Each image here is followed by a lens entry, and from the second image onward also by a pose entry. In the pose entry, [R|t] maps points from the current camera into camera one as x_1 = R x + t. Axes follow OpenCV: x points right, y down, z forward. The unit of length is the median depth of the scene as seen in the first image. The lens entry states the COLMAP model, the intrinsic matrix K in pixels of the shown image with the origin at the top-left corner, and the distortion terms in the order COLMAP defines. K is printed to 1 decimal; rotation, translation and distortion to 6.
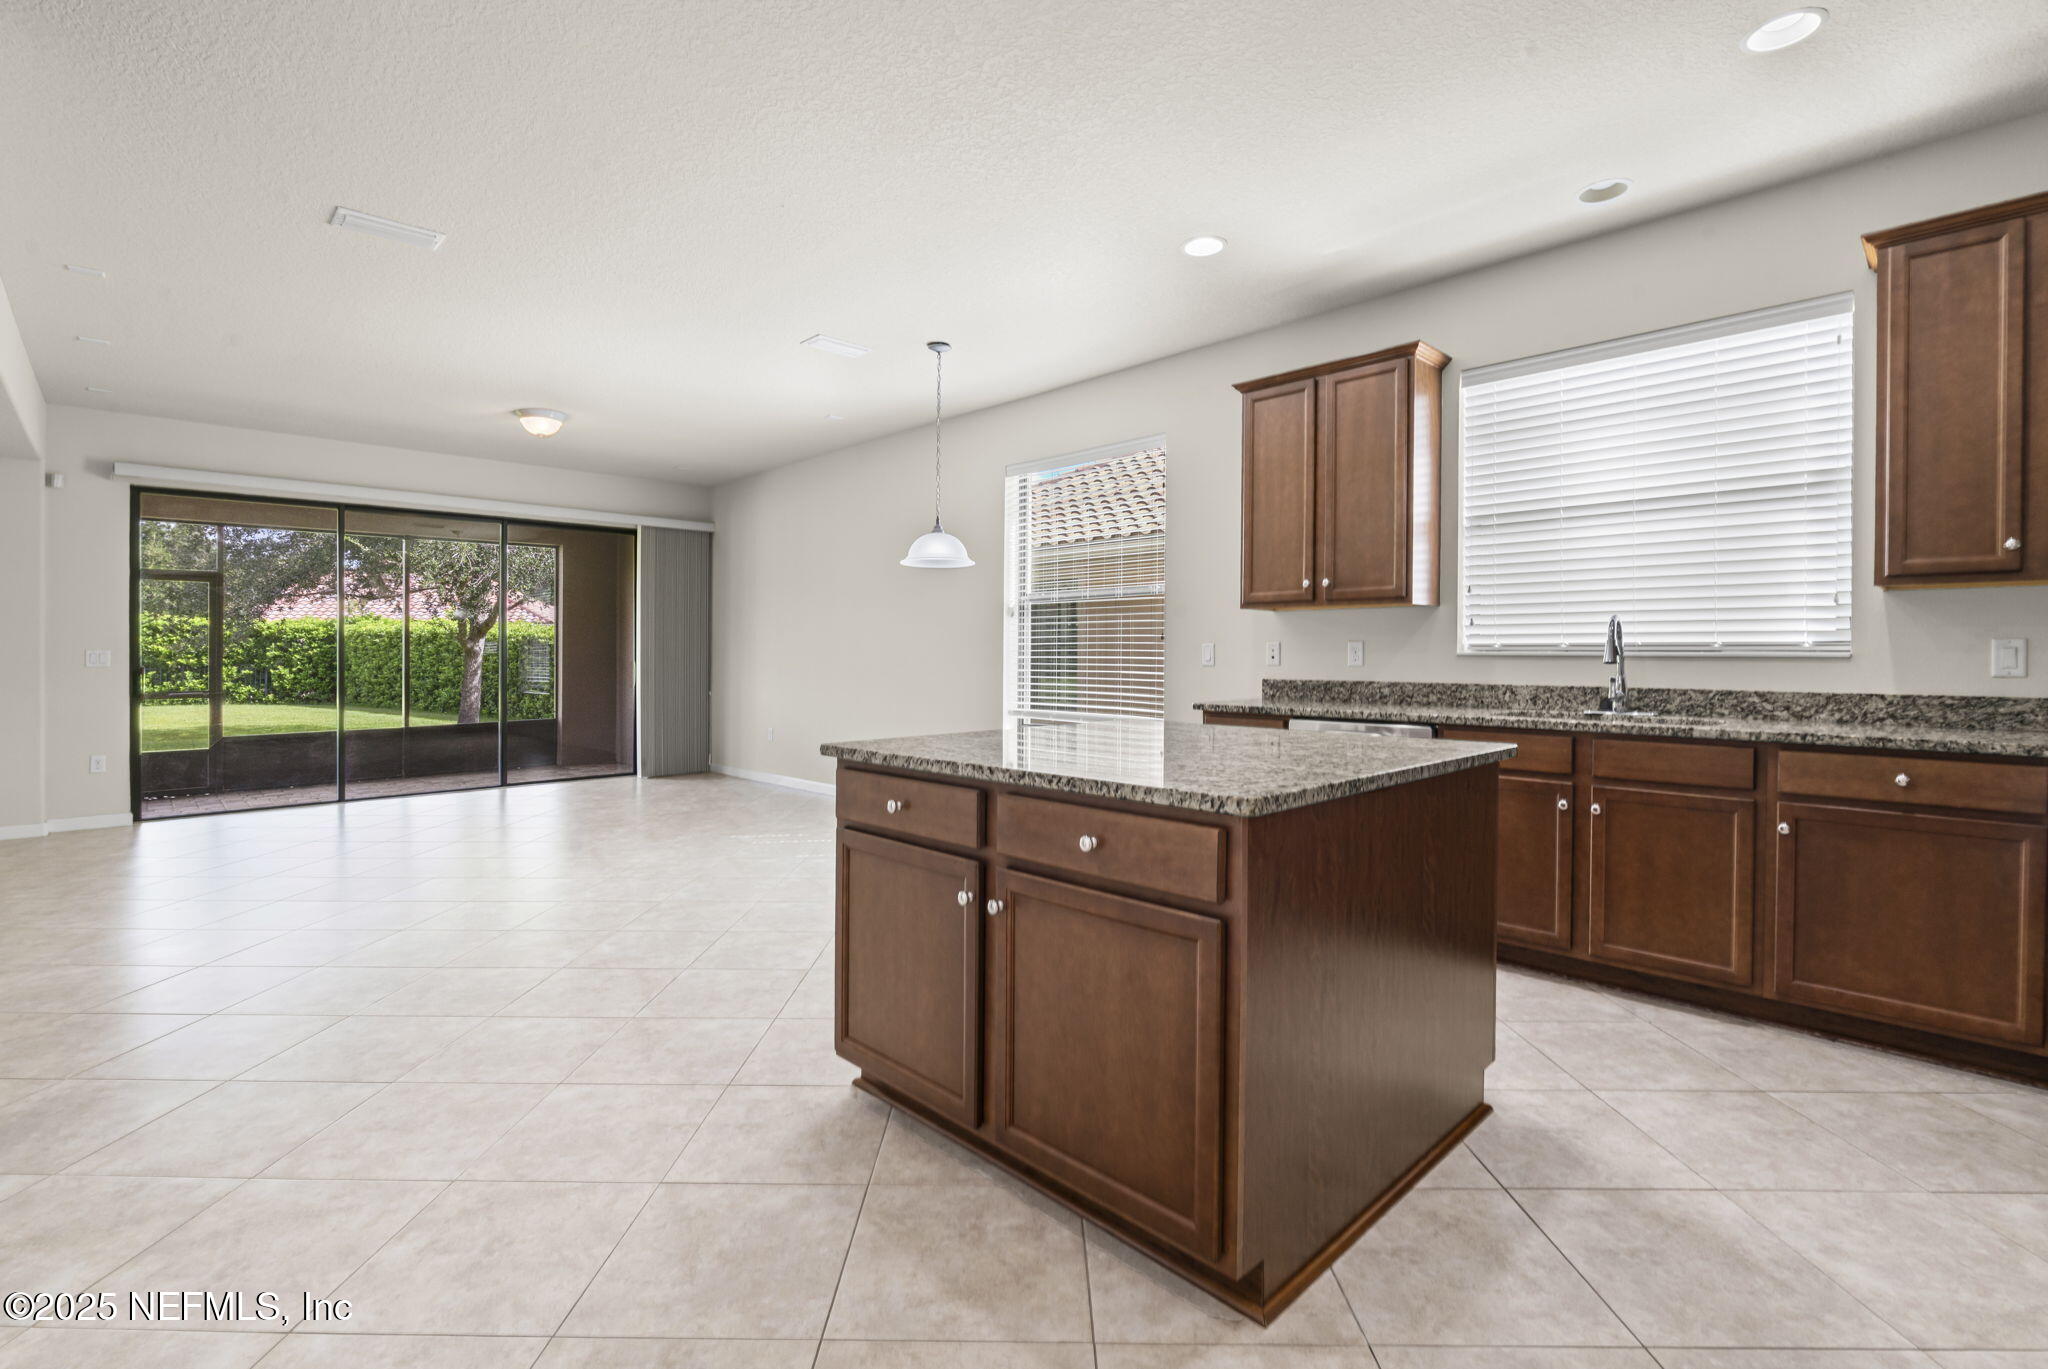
lens RADIAL K [[924.6, 0, 1012.1], [0, 924.6, 646.0], [0, 0, 1]] dist [-0.004028, 0.000371]
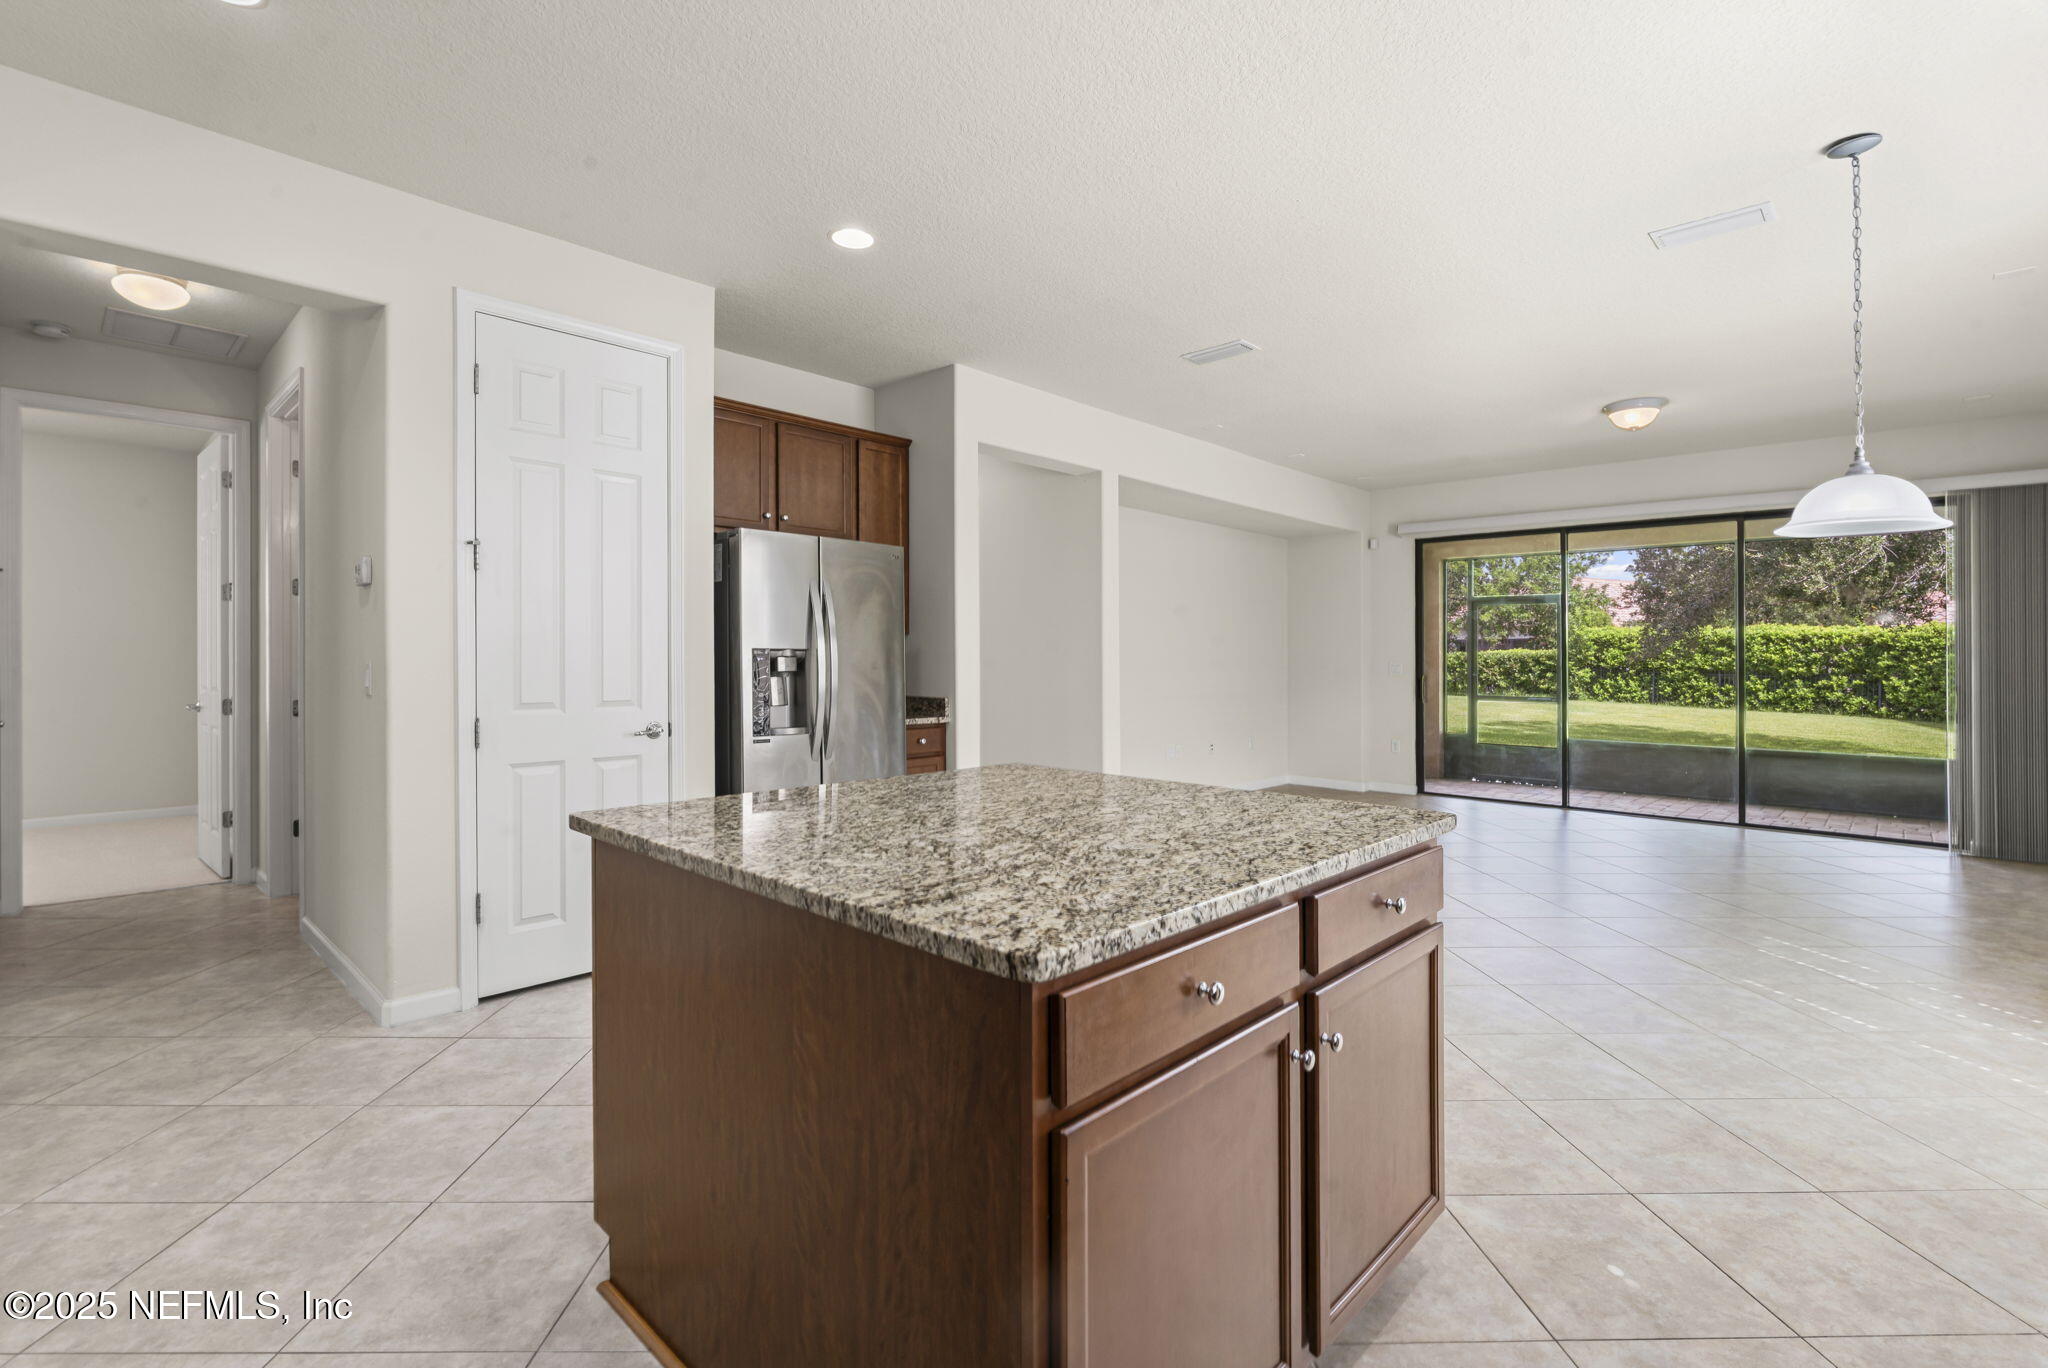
lens RADIAL K [[924.6, 0, 1012.1], [0, 924.6, 645.5], [0, 0, 1]] dist [-0.004028, 0.000371]
pose [[0.044098, -0.006727, -0.999005, 0.251880], [-0.000584, 0.999977, -0.006760, -0.008653], [0.999027, 0.000881, 0.044093, 0.257973]]
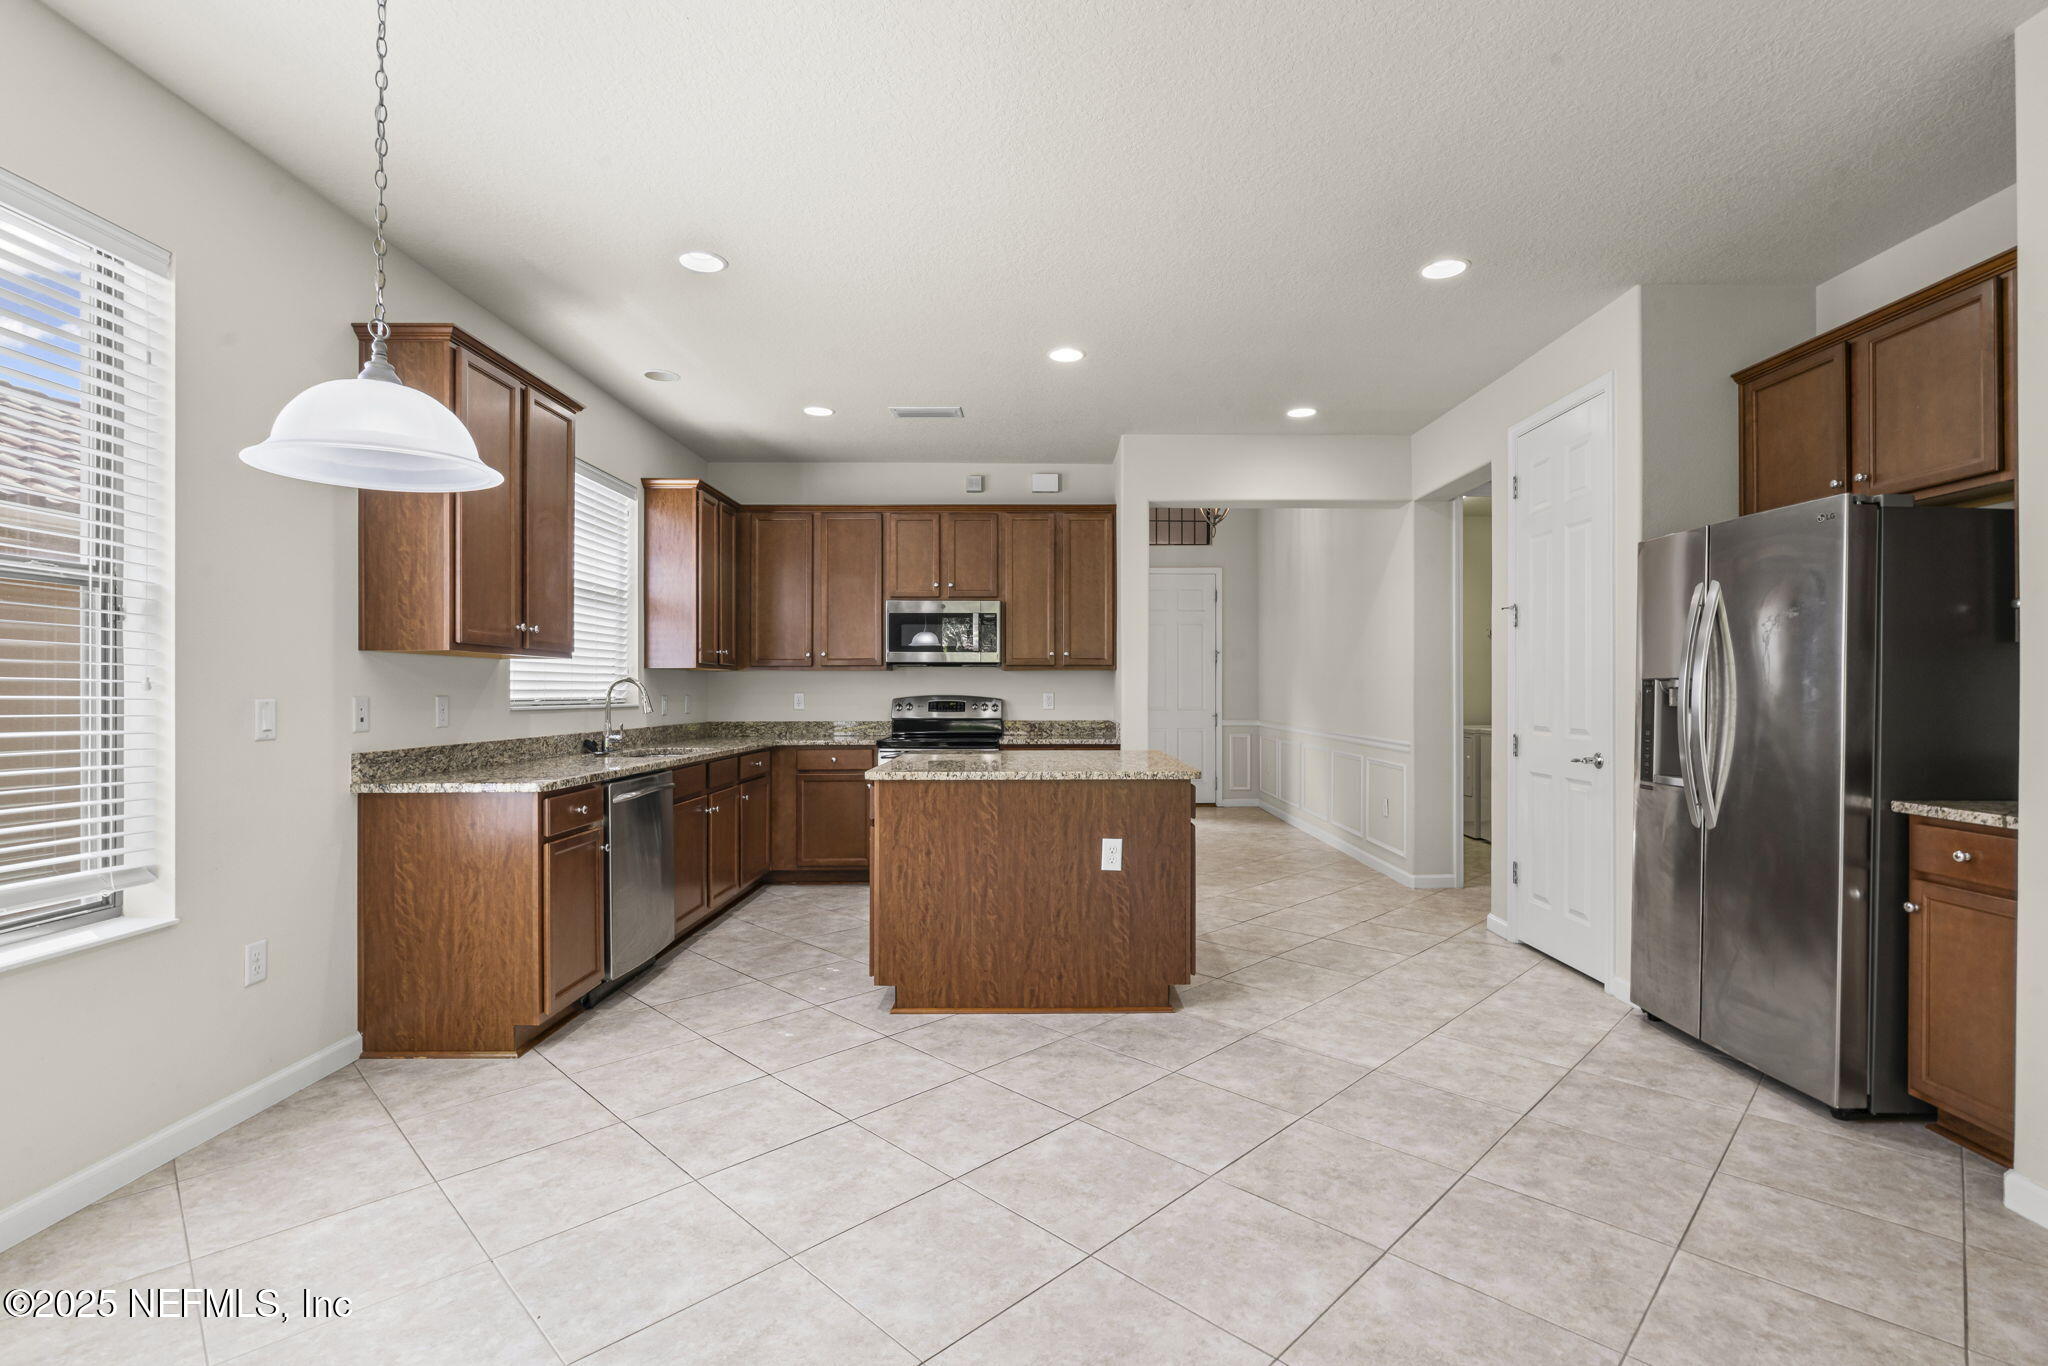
lens RADIAL K [[942.5, 0, 1049.7], [0, 942.5, 699.6], [0, 0, 1]] dist [-0.017355, 0.000422]
pose [[-0.731276, 0.000011, 0.682082, -0.281416], [-0.001472, 0.999998, -0.001594, -0.000796], [-0.682080, -0.002170, -0.731274, 0.605443]]
